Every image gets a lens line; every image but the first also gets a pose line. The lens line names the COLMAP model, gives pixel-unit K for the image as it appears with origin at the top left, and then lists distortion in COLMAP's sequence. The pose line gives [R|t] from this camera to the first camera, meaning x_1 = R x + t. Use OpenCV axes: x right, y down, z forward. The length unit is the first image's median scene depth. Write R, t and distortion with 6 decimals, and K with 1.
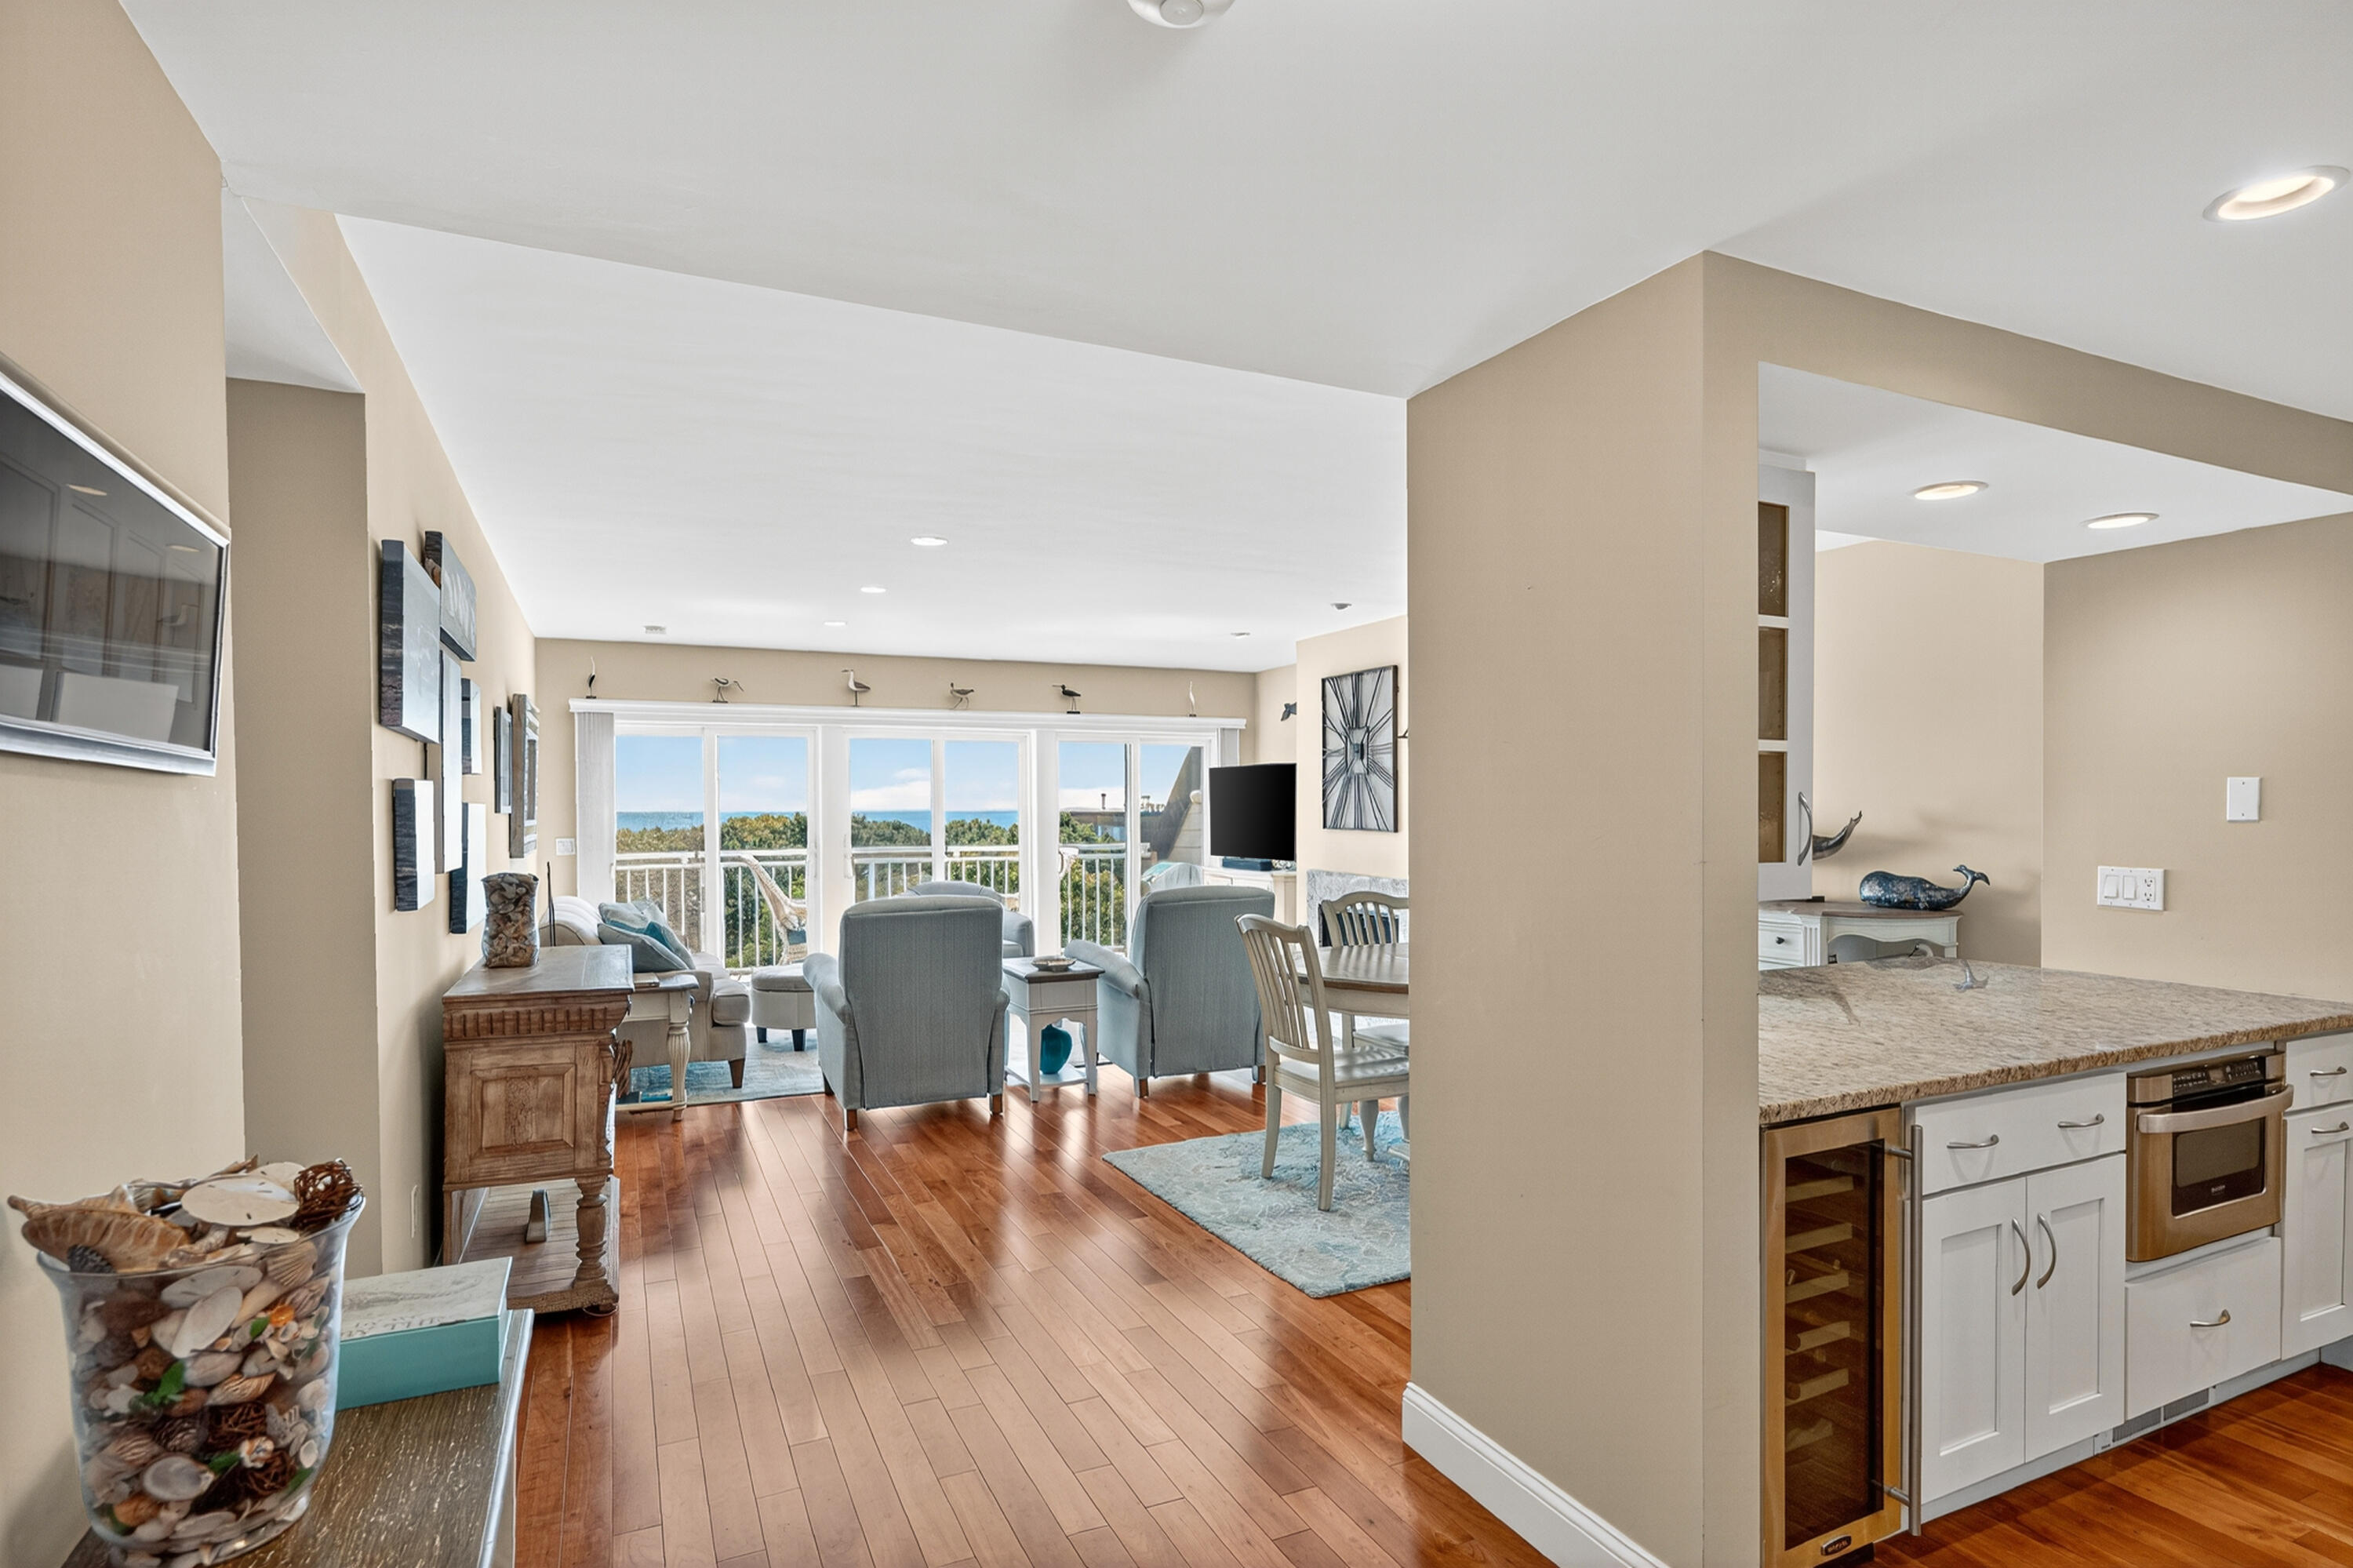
lens RADIAL K [[1203.3, 0, 1179.7], [0, 1203.3, 818.9], [0, 0, 1]] dist [-0.002659, -0.000487]
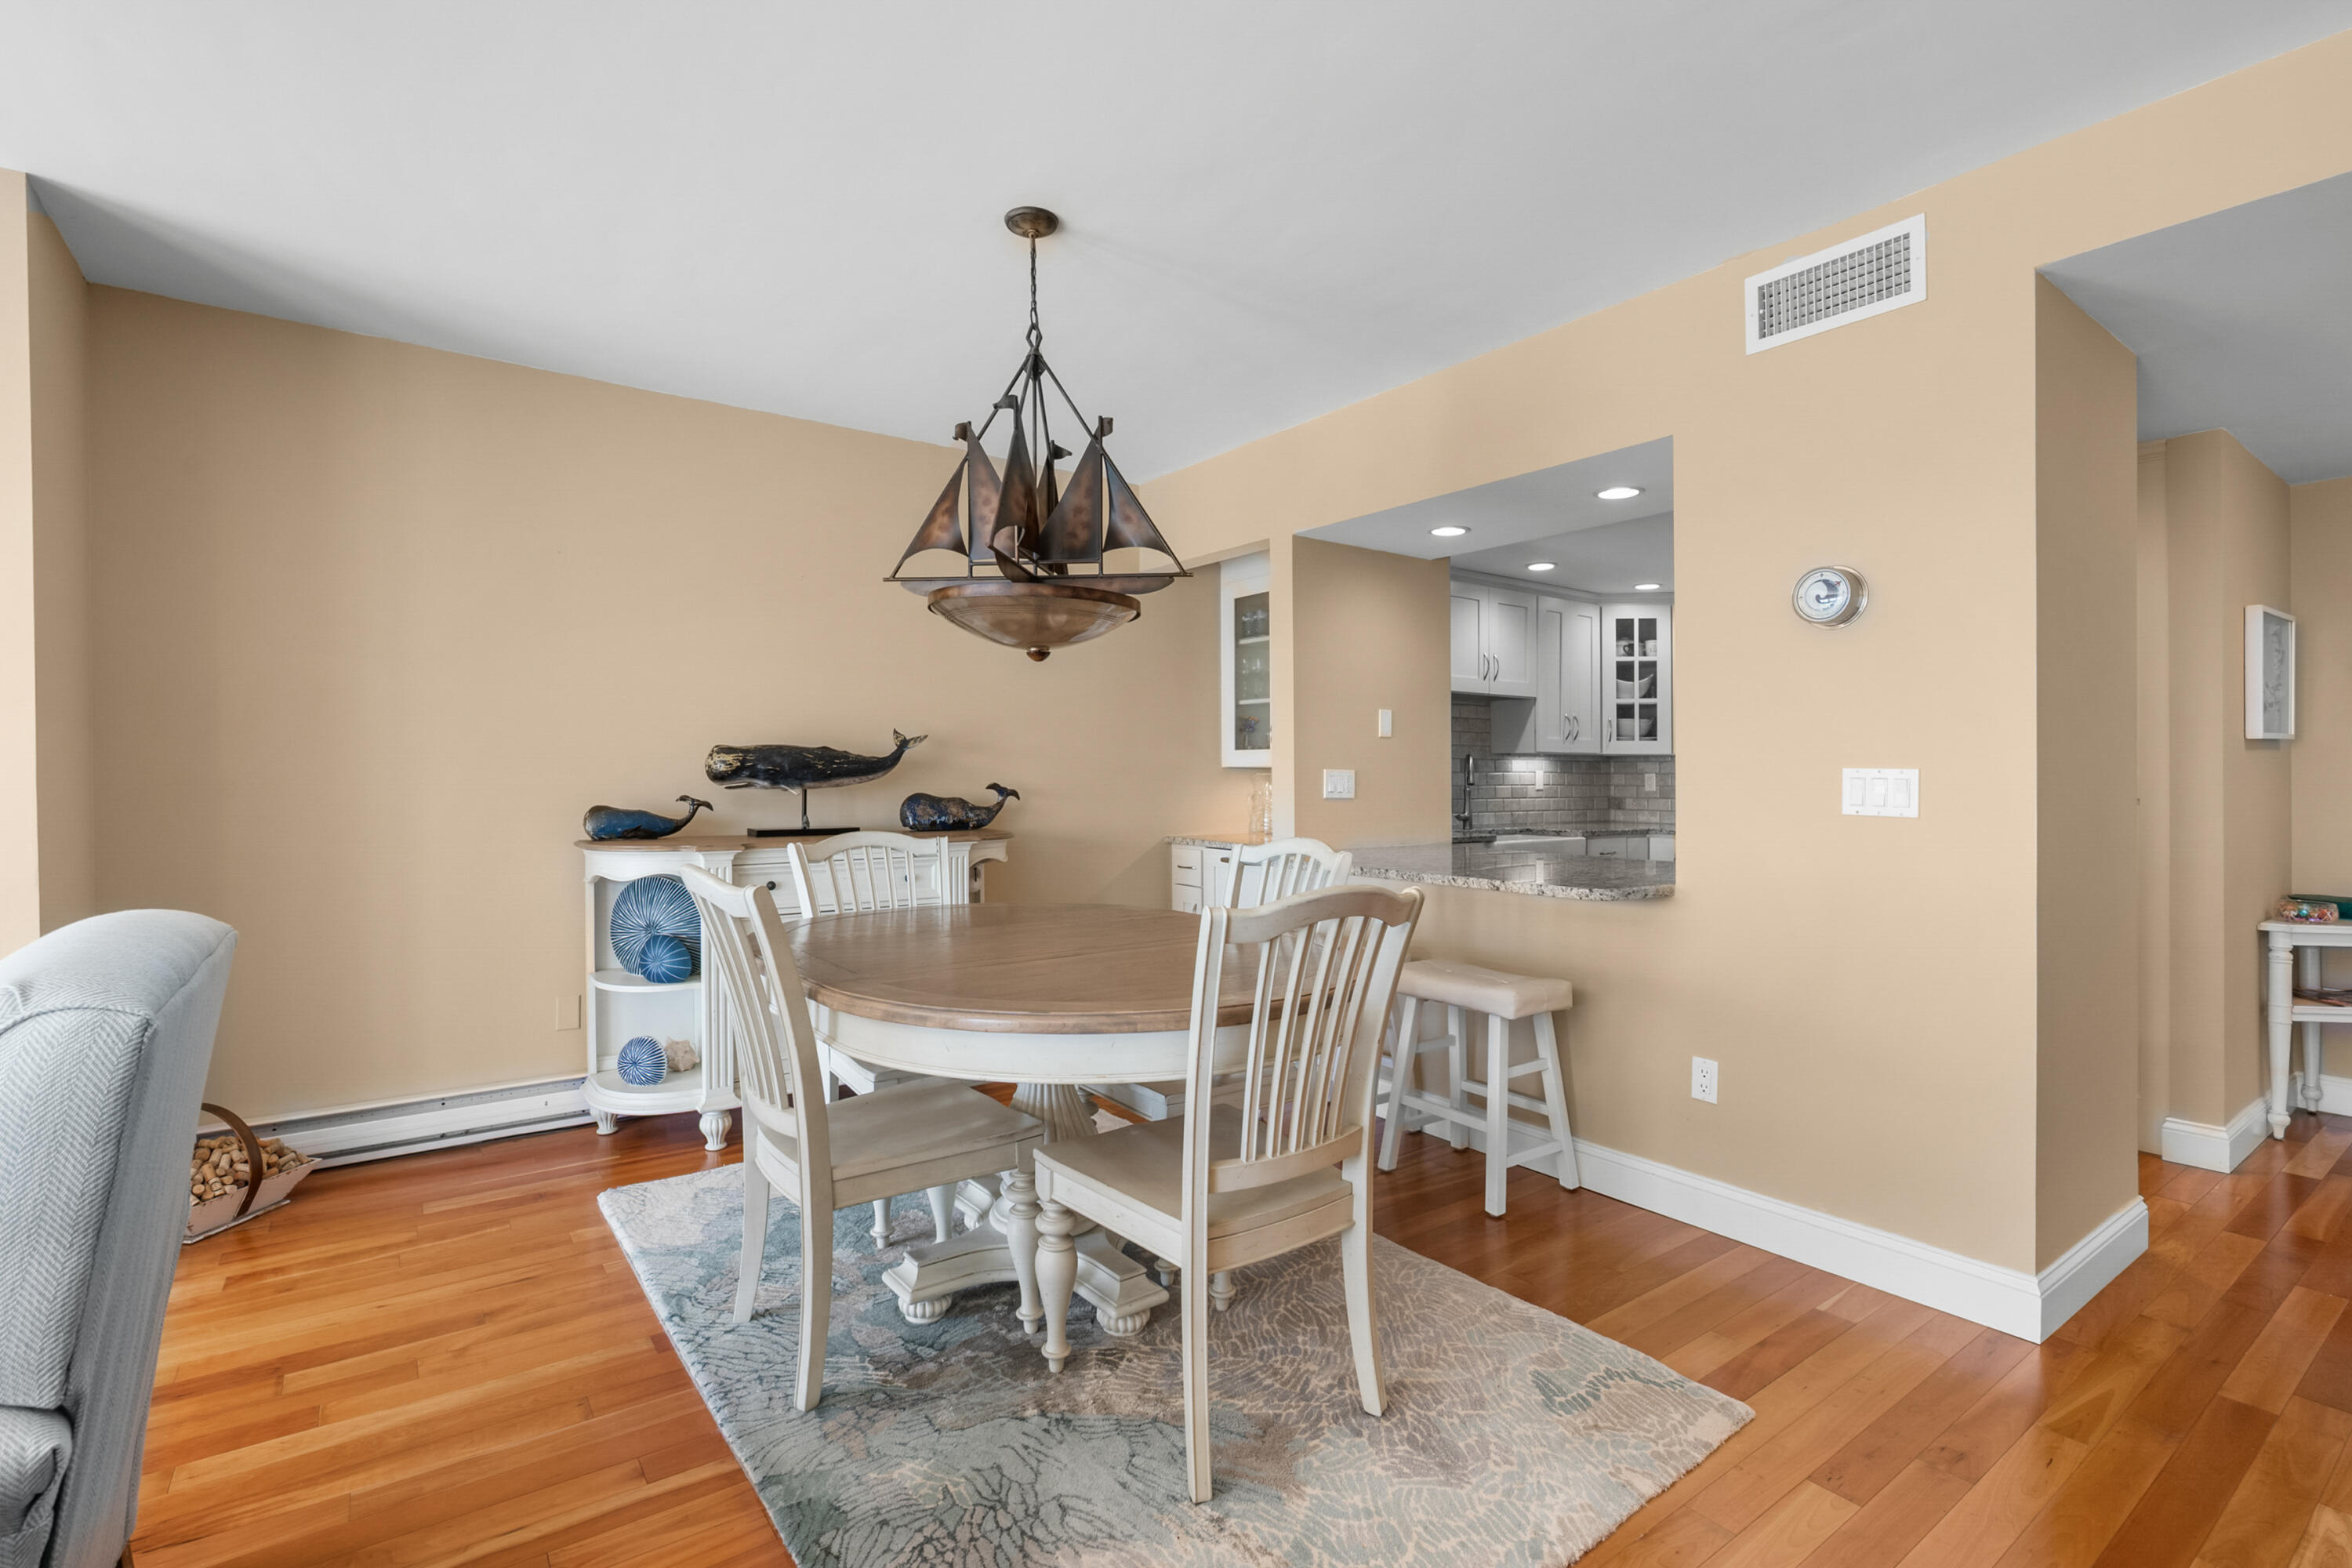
lens RADIAL K [[1063.6, 0, 1183.2], [0, 1063.6, 767.0], [0, 0, 1]] dist [-0.007267, 0.001718]
pose [[-0.175503, 0.005506, 0.984463, -0.358244], [0.005873, 0.999972, -0.004545, 0.036360], [-0.984461, 0.004984, -0.175531, 1.228223]]
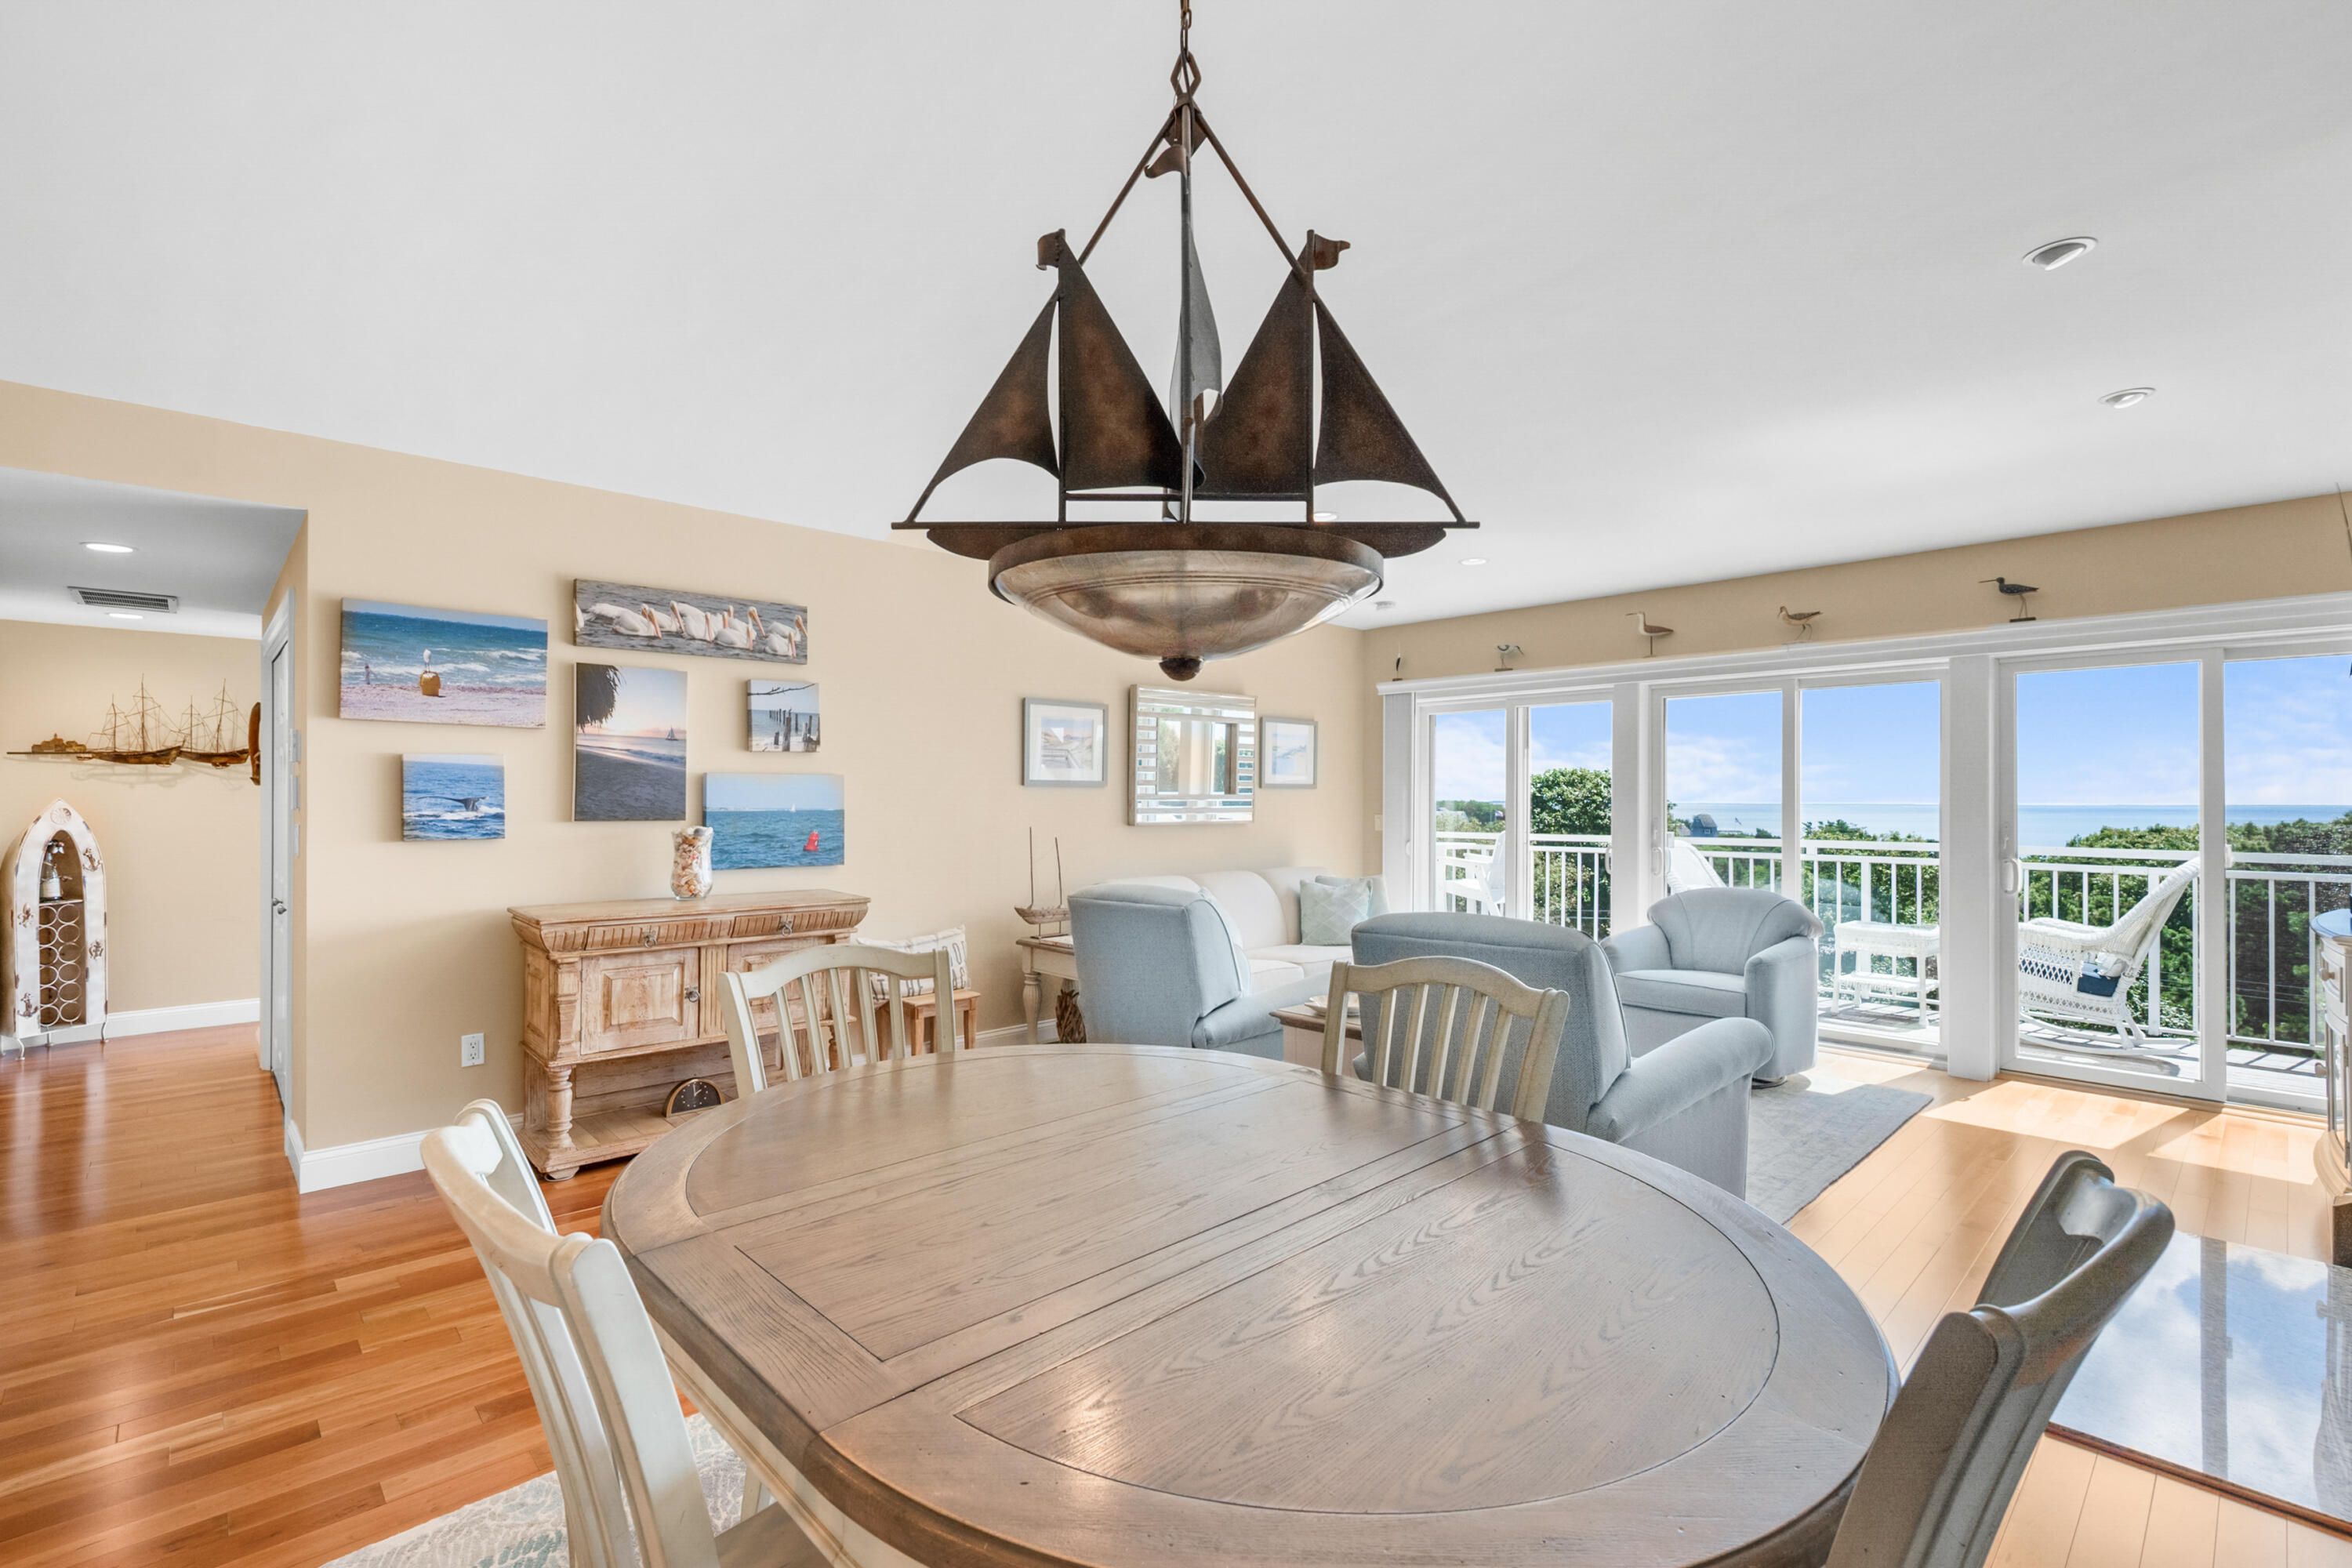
lens RADIAL K [[1063.6, 0, 1176.6], [0, 1063.6, 814.3], [0, 0, 1]] dist [-0.007267, 0.001718]
pose [[0.311714, 0.016710, -0.950029, 0.658158], [-0.011535, 0.999838, 0.013802, 0.008198], [0.950106, 0.006657, 0.311856, 1.089809]]
